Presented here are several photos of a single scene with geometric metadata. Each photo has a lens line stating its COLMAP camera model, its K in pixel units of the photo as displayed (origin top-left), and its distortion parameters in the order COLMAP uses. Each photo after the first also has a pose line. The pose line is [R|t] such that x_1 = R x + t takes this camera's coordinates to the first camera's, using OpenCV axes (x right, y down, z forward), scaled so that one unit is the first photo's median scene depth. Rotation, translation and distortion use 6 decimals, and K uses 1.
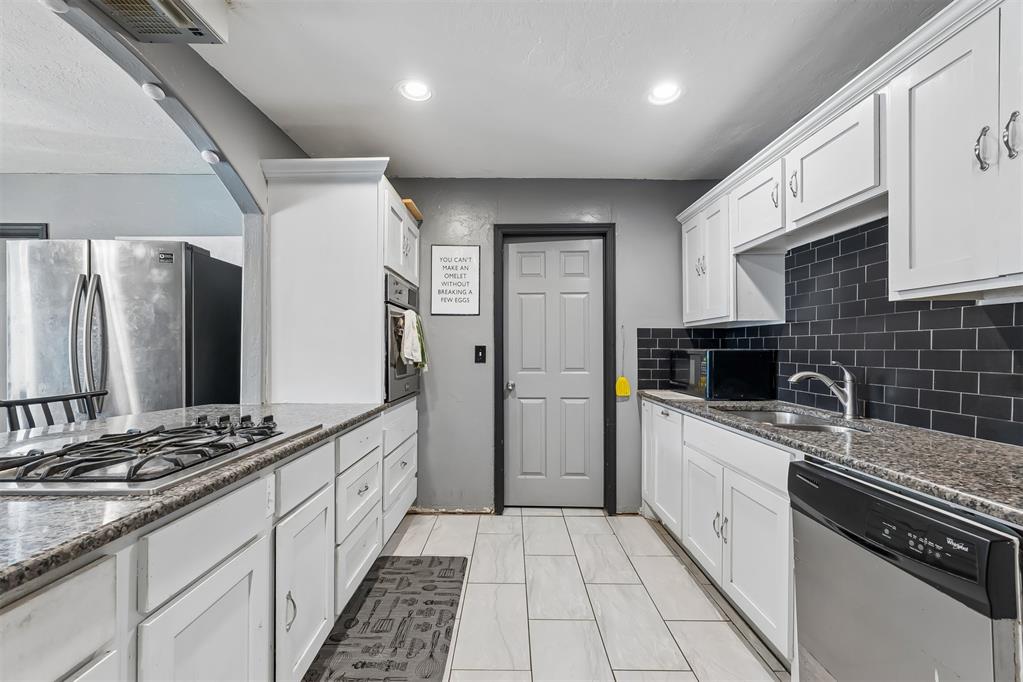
lens RADIAL K [[432.7, 0, 508.6], [0, 432.7, 348.6], [0, 0, 1]] dist [0.002671, 0.000628]
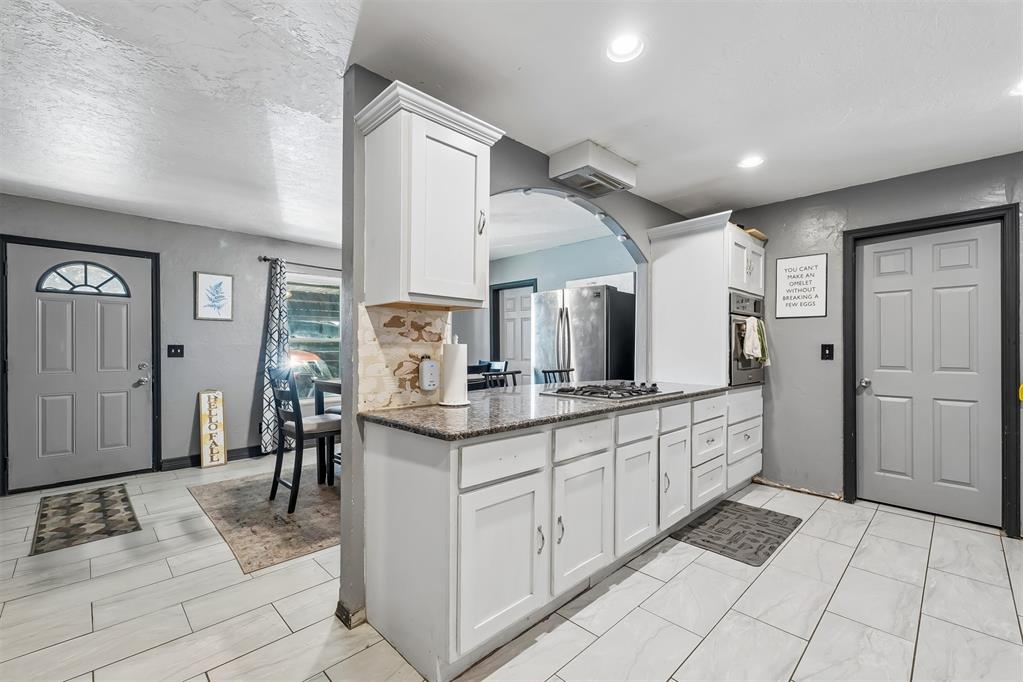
lens RADIAL K [[432.7, 0, 508.6], [0, 432.7, 348.6], [0, 0, 1]] dist [0.002671, 0.000628]
pose [[0.698856, 0.004451, -0.715249, 0.195263], [-0.000863, 0.999985, 0.005379, -0.001020], [0.715262, -0.003142, 0.698849, -0.434778]]
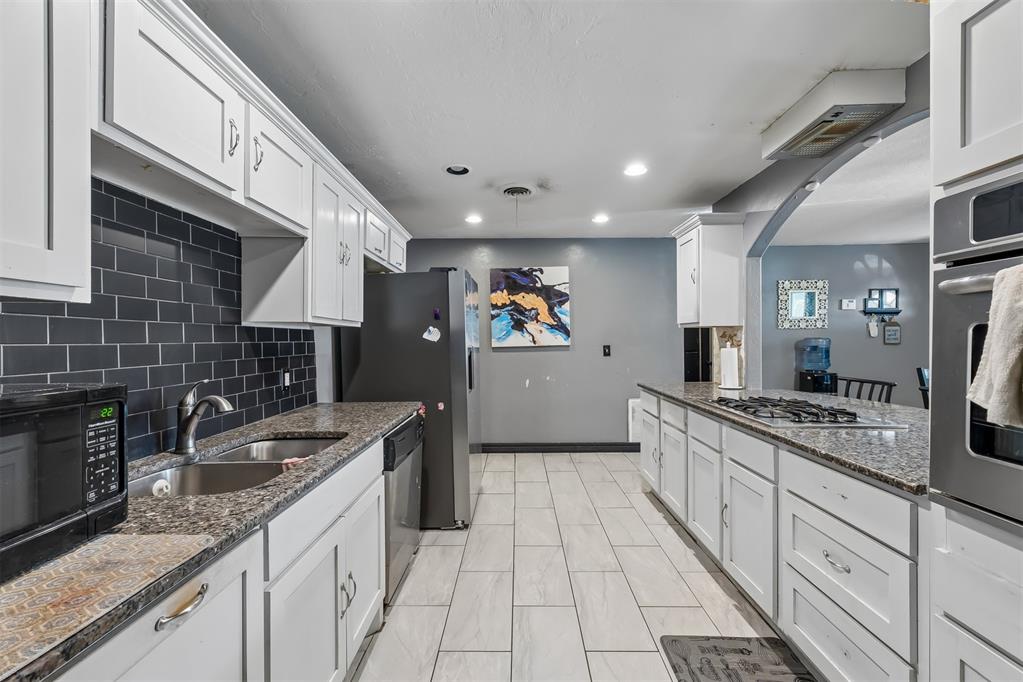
lens RADIAL K [[433.8, 0, 511.5], [0, 433.8, 341.0], [0, 0, 1]] dist [0.000875, 0.000140]
pose [[-0.999888, 0.005204, 0.014061, 0.143547], [0.005245, 0.999982, 0.002821, -0.034296], [-0.014046, 0.002895, -0.999897, 1.363343]]
